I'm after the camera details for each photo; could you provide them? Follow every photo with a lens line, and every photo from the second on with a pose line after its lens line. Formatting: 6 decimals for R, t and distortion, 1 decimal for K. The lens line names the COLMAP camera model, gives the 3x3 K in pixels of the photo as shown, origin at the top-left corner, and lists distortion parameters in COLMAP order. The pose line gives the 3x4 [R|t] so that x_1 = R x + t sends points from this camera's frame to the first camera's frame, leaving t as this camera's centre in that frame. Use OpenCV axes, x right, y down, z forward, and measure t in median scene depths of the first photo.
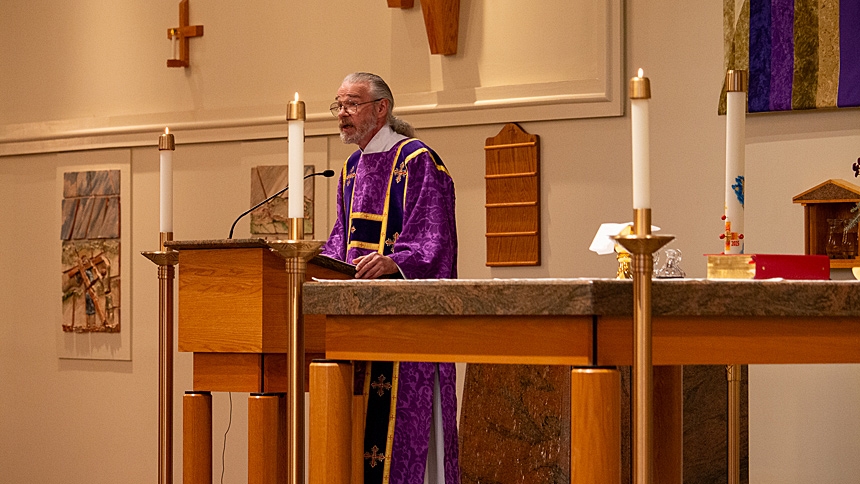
lens RADIAL K [[4751.3, 0, 430.0], [0, 4751.3, 242.0], [0, 0, 1]] dist [0.374556, 9.082871]
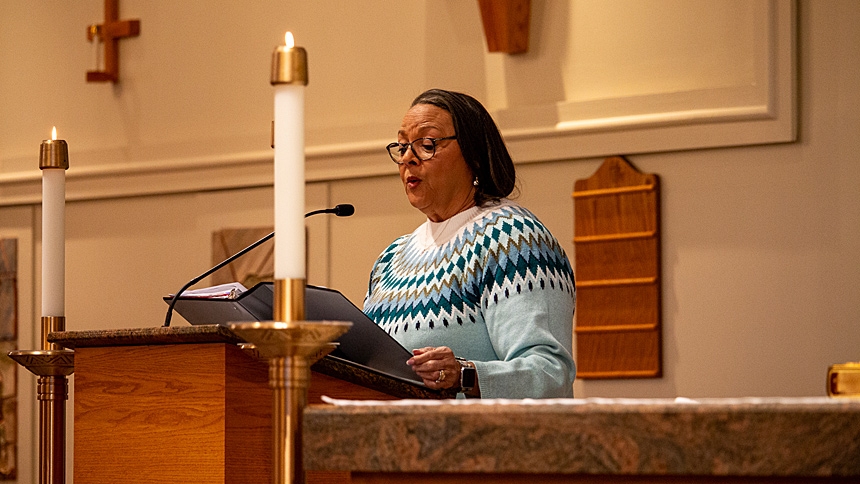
lens RADIAL K [[4751.3, 0, 430.0], [0, 4751.3, 242.0], [0, 0, 1]] dist [0.374556, 9.082871]
pose [[0.999982, -0.001910, 0.005684, -0.014503], [0.002052, 0.999680, -0.025219, 0.003428], [-0.005634, 0.025230, 0.999666, 0.444858]]
